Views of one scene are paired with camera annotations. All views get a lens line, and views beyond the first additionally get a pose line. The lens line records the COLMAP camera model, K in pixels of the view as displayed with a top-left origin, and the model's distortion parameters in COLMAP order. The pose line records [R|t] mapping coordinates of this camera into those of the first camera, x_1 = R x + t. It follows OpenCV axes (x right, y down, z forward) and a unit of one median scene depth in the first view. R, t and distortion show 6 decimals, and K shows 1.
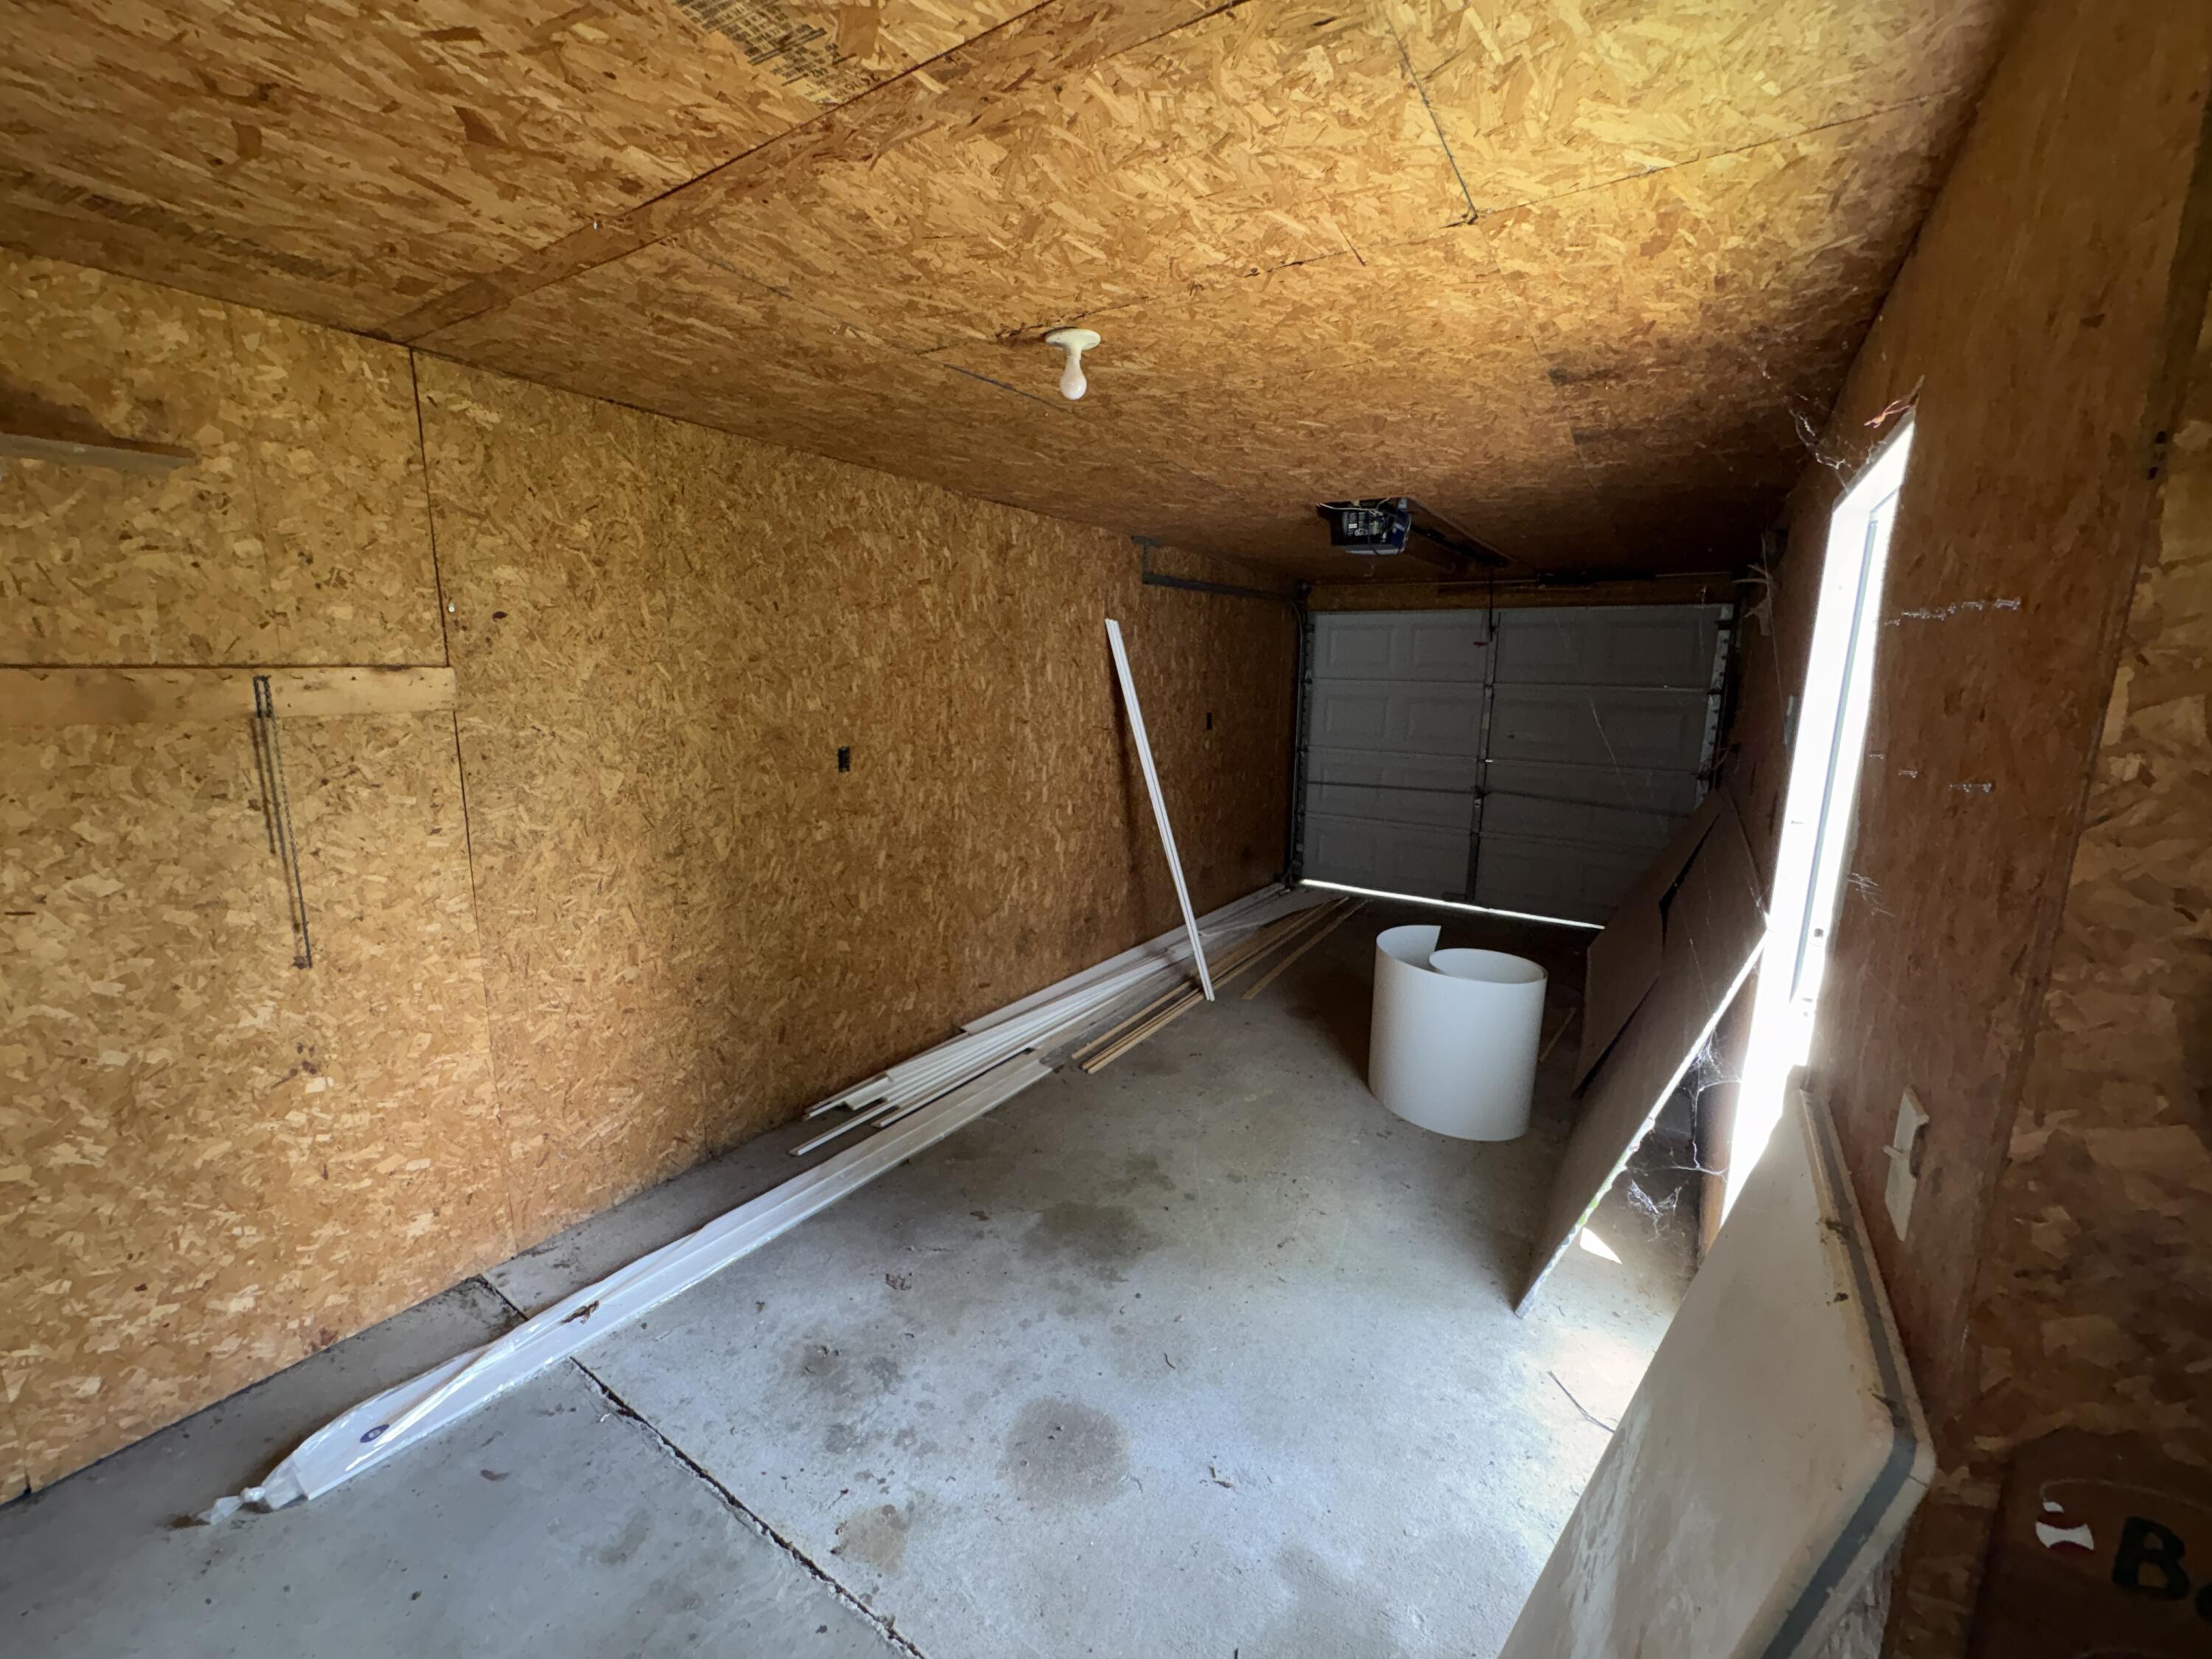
lens RADIAL K [[884.3, 0, 1106.0], [0, 884.3, 829.5], [0, 0, 1]] dist [-0.001530, 0.000205]
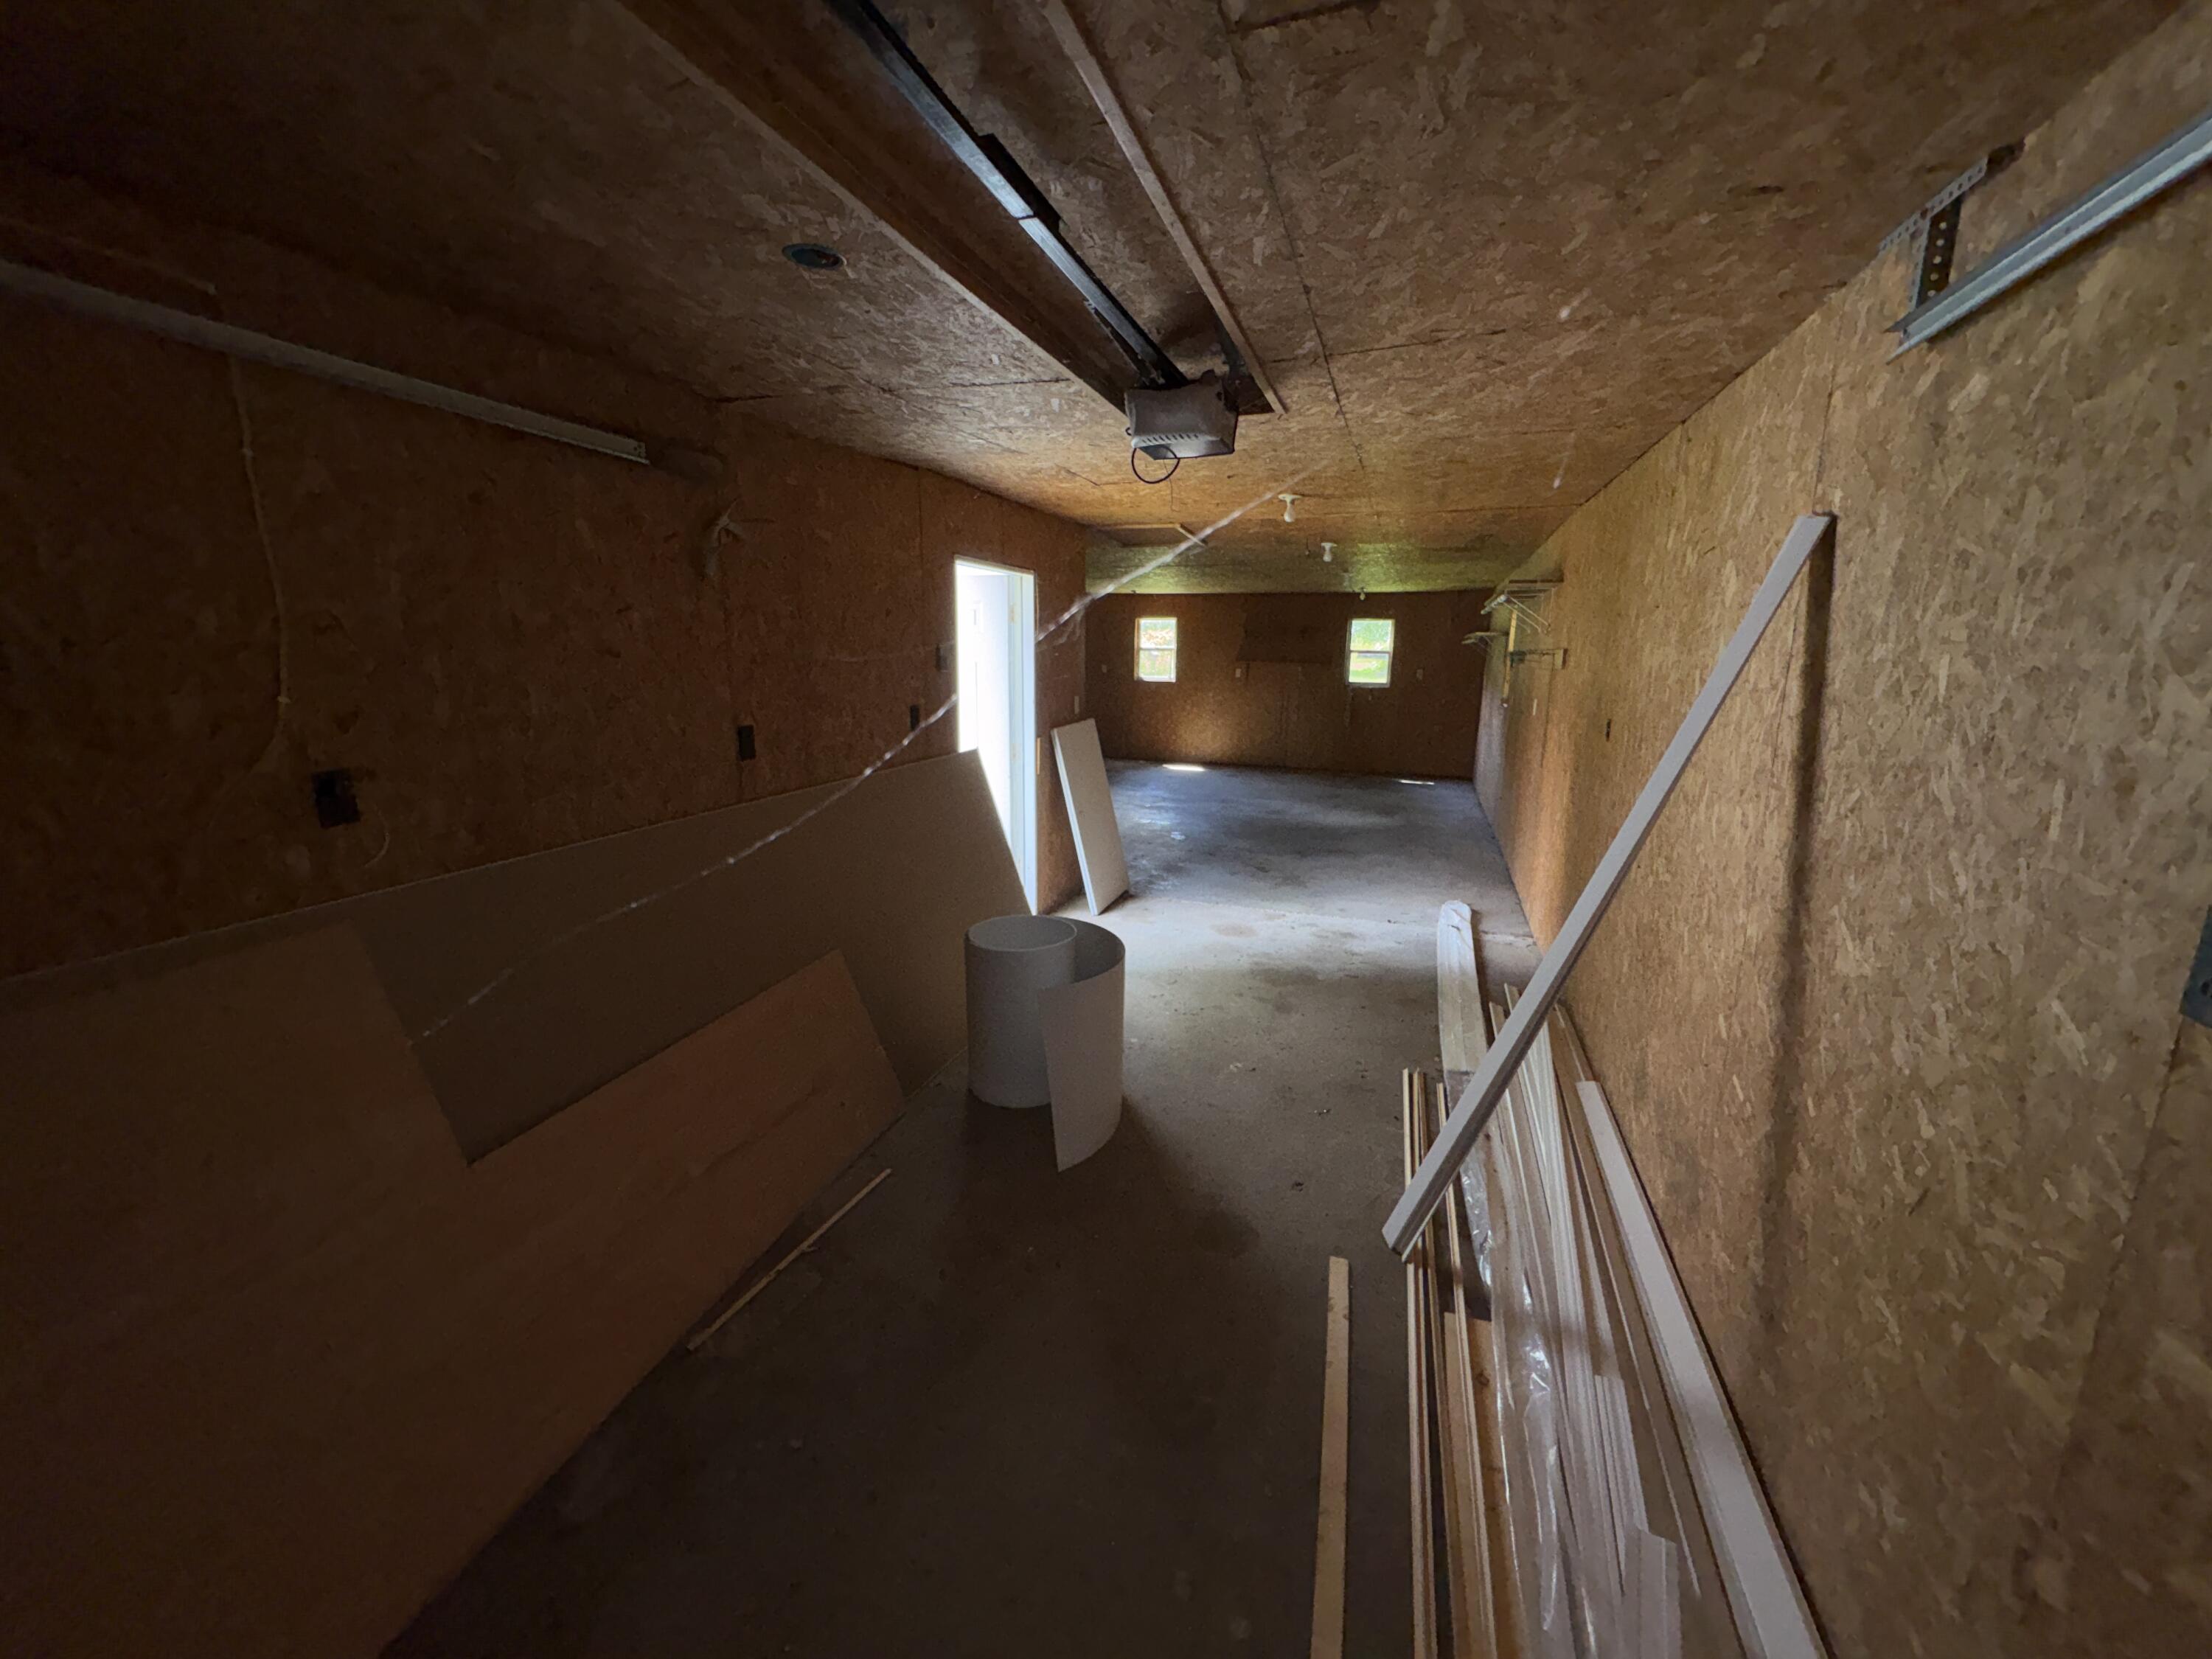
lens RADIAL K [[884.3, 0, 1106.0], [0, 884.3, 829.5], [0, 0, 1]] dist [-0.001530, 0.000205]
pose [[-0.969056, 0.021908, -0.245867, 0.822092], [-0.069369, 0.931743, 0.356430, -0.438203], [0.236894, 0.362456, -0.901392, 2.667832]]
